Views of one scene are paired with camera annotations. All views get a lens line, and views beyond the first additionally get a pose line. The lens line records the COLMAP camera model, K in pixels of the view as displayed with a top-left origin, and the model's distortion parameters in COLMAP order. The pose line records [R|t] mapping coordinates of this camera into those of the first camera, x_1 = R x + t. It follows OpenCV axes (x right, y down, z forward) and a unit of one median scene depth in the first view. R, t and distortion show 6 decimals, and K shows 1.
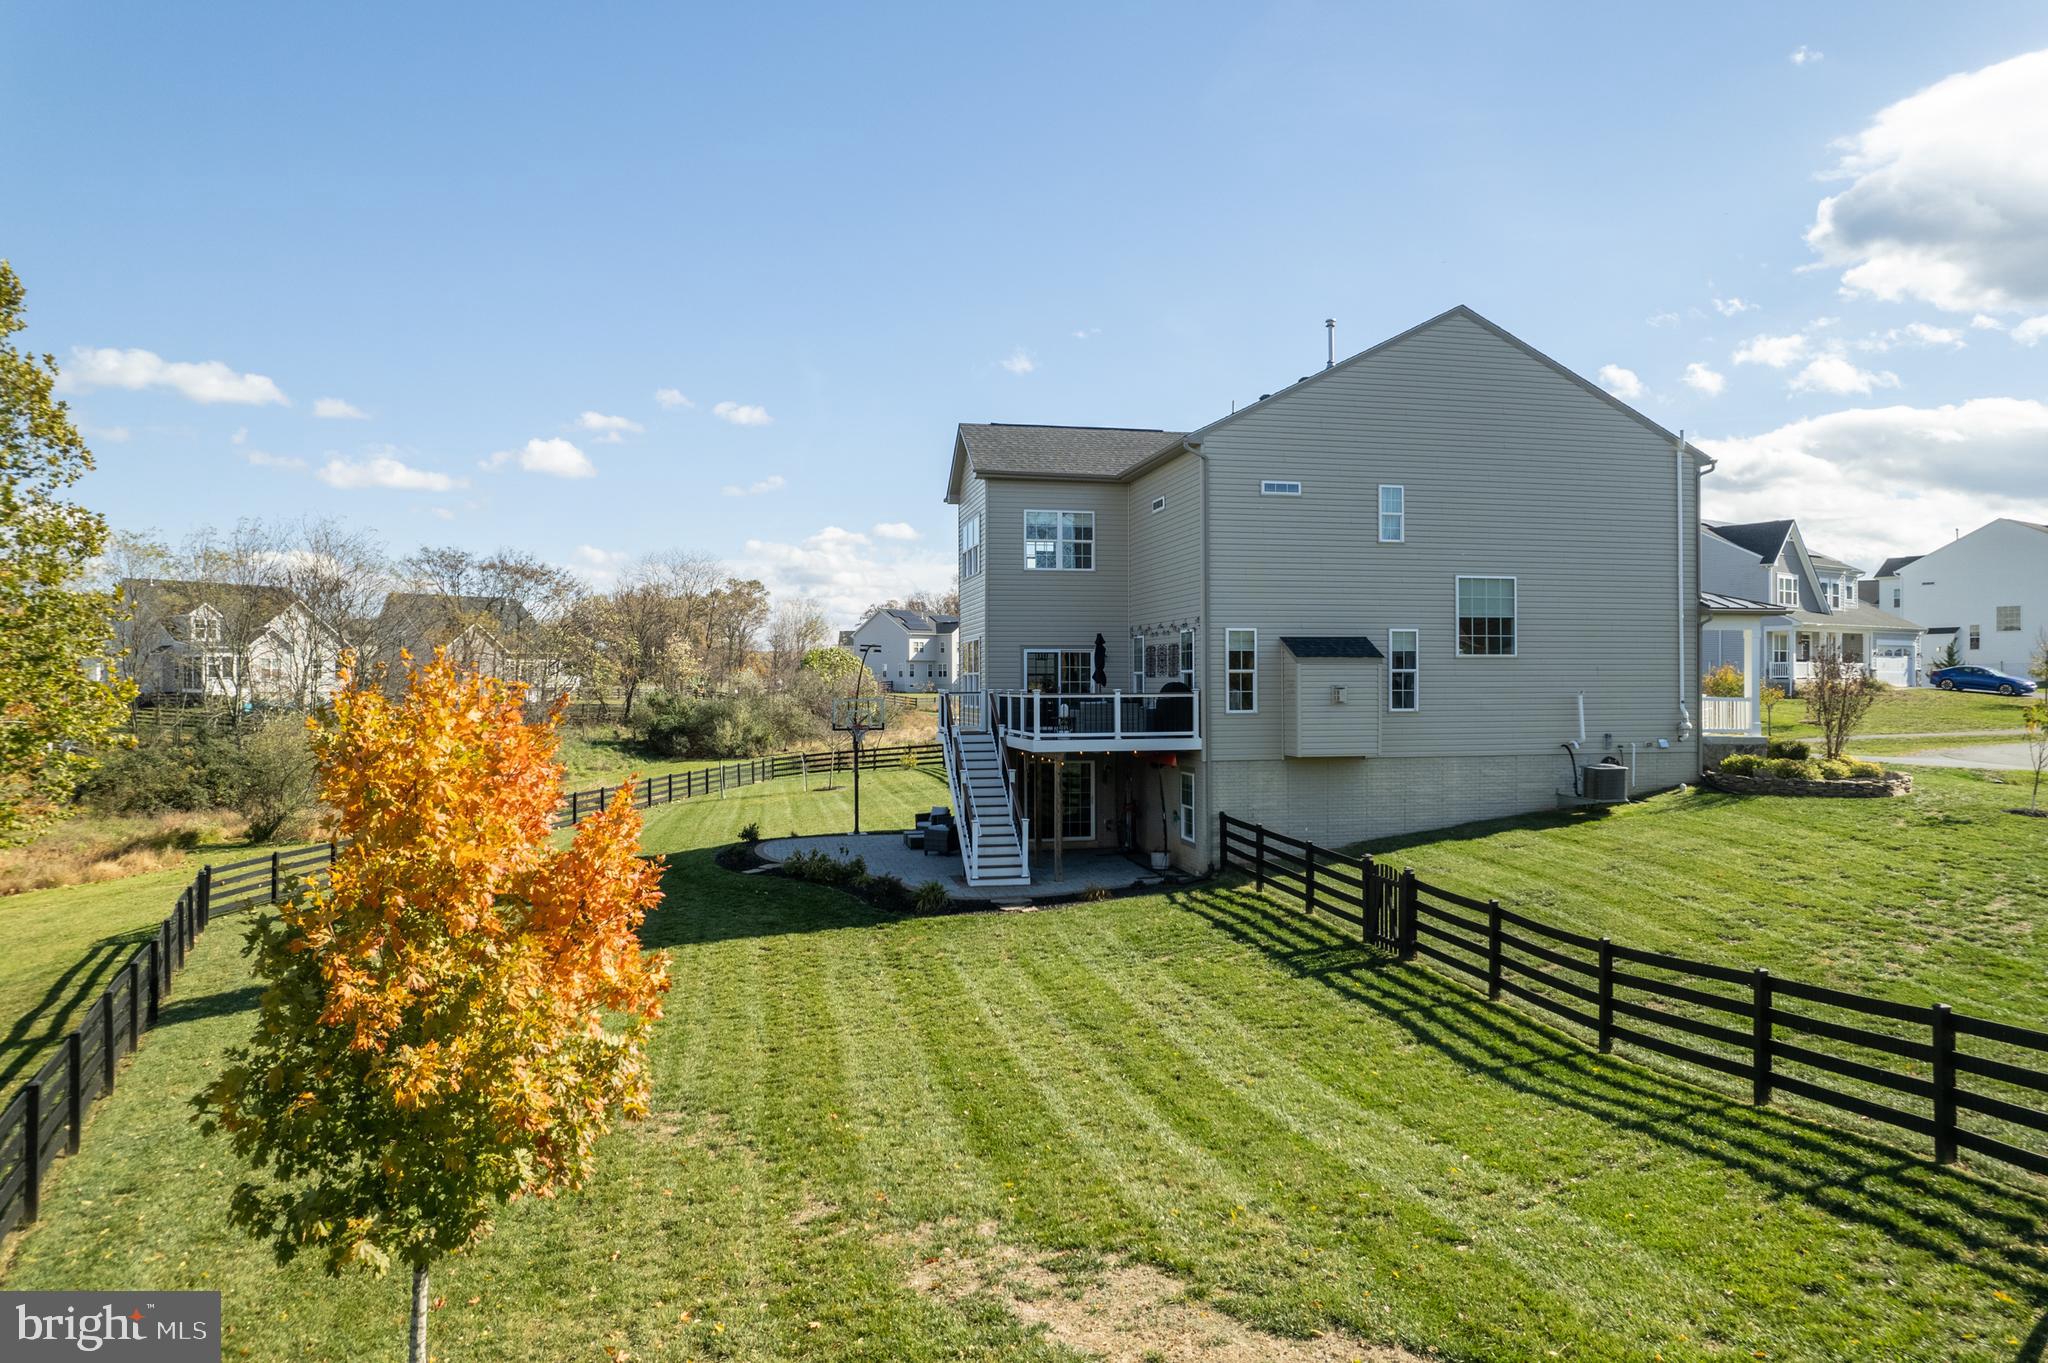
lens RADIAL K [[1309.3, 0, 1030.6], [0, 1309.3, 684.1], [0, 0, 1]] dist [-0.077127, 0.068555]
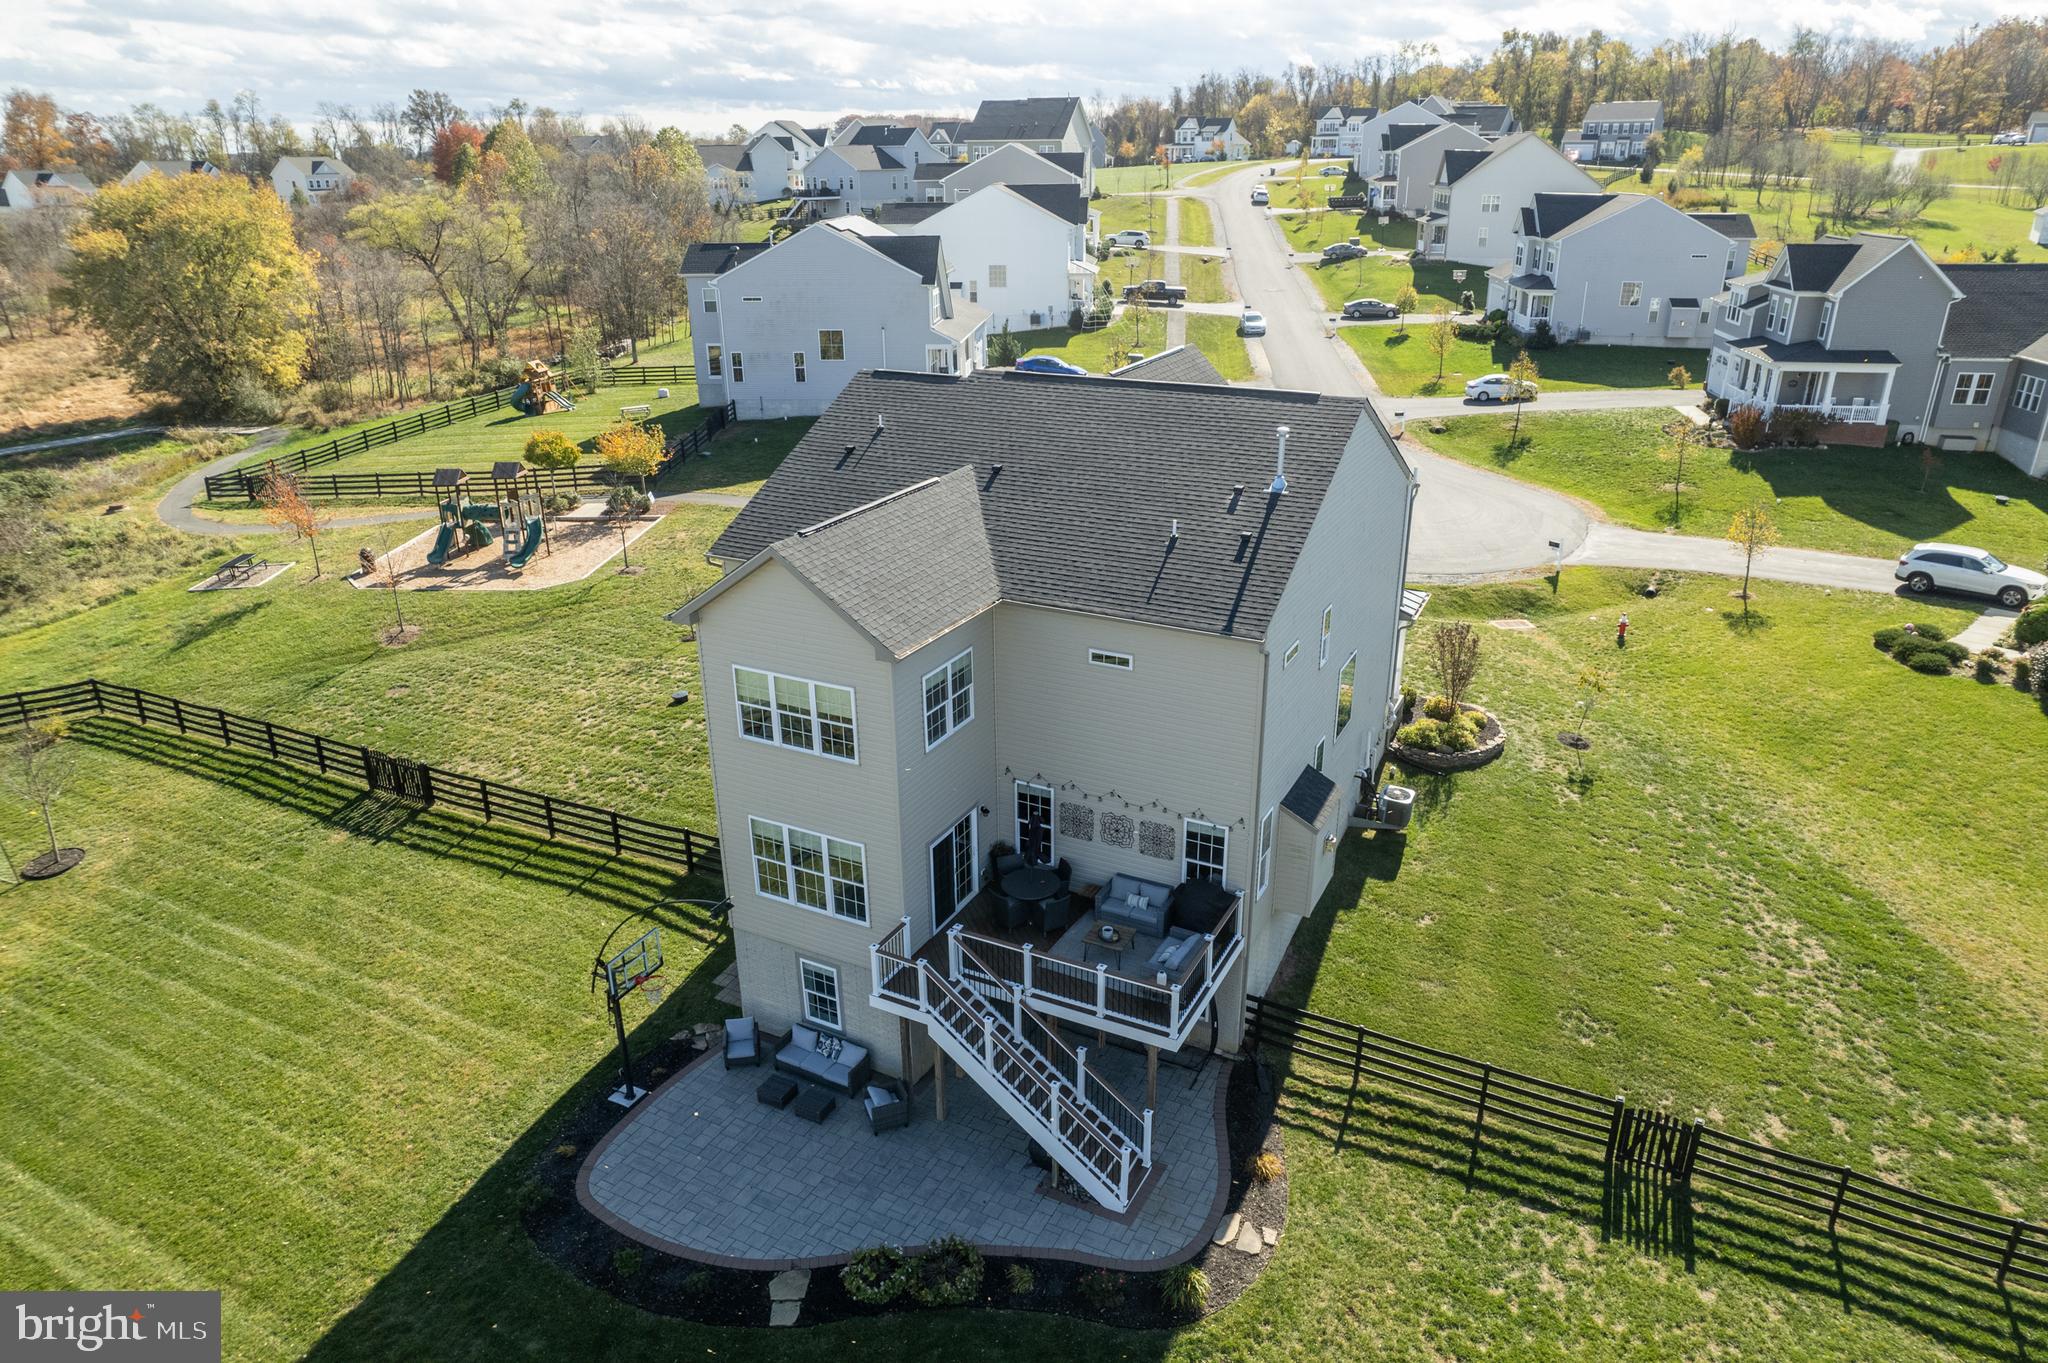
lens RADIAL K [[1309.3, 0, 1030.6], [0, 1309.3, 684.1], [0, 0, 1]] dist [-0.077127, 0.068555]
pose [[0.628738, -0.293440, 0.720126, -0.559584], [0.006213, 0.927933, 0.372694, -0.455452], [-0.777592, -0.229853, 0.585250, 0.595918]]
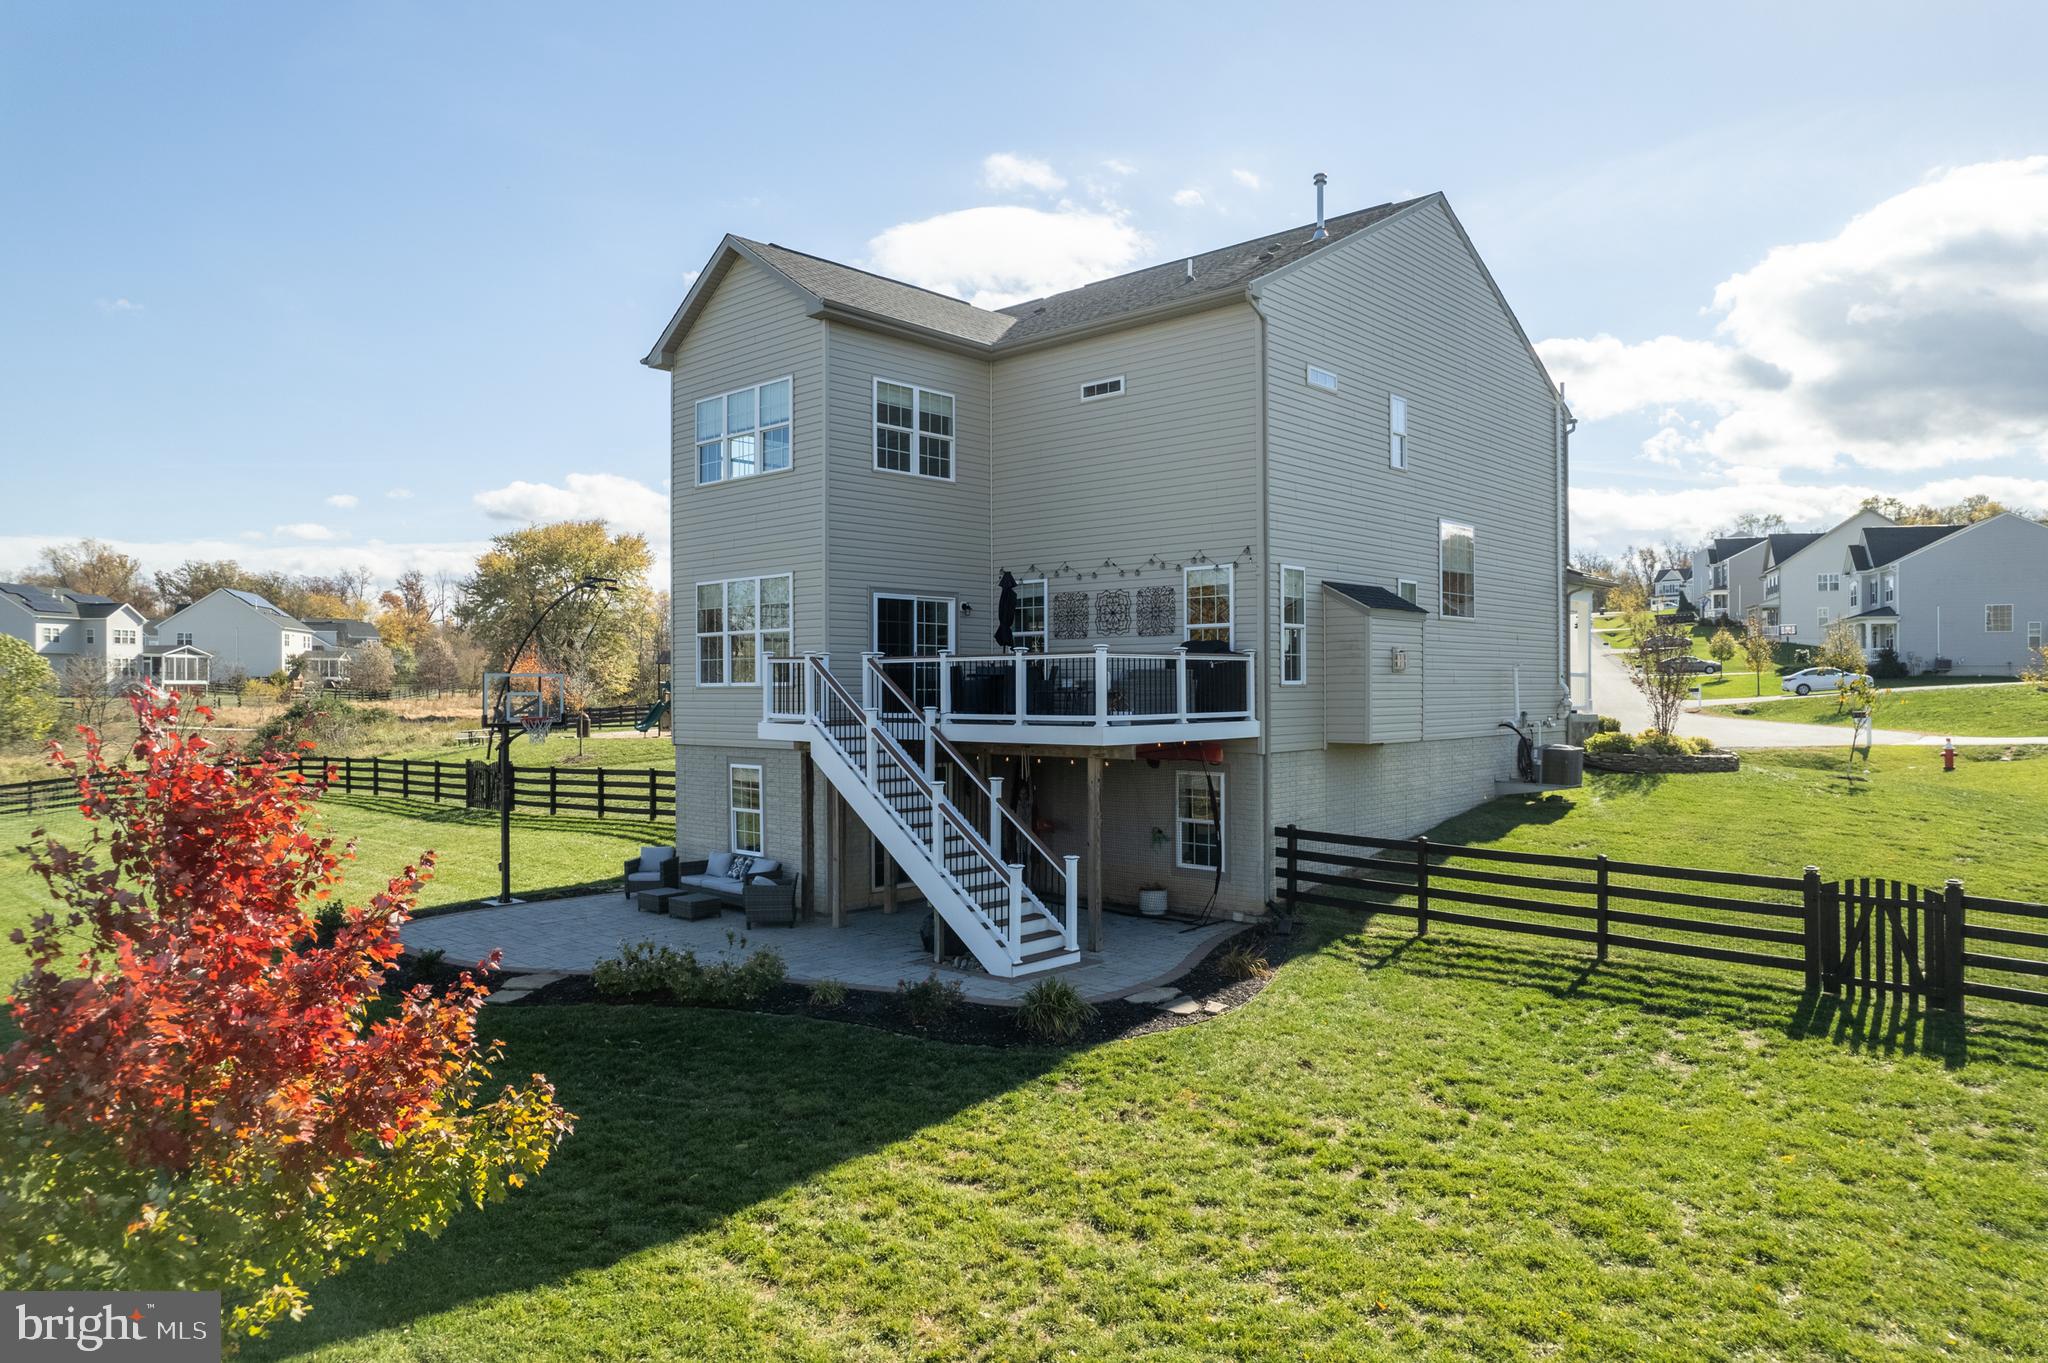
lens RADIAL K [[1309.3, 0, 1030.6], [0, 1309.3, 684.1], [0, 0, 1]] dist [-0.077127, 0.068555]
pose [[0.812056, 0.002121, 0.583576, -0.359603], [0.001065, 0.999986, -0.005115, 0.024662], [-0.583578, 0.004775, 0.812043, 0.490809]]
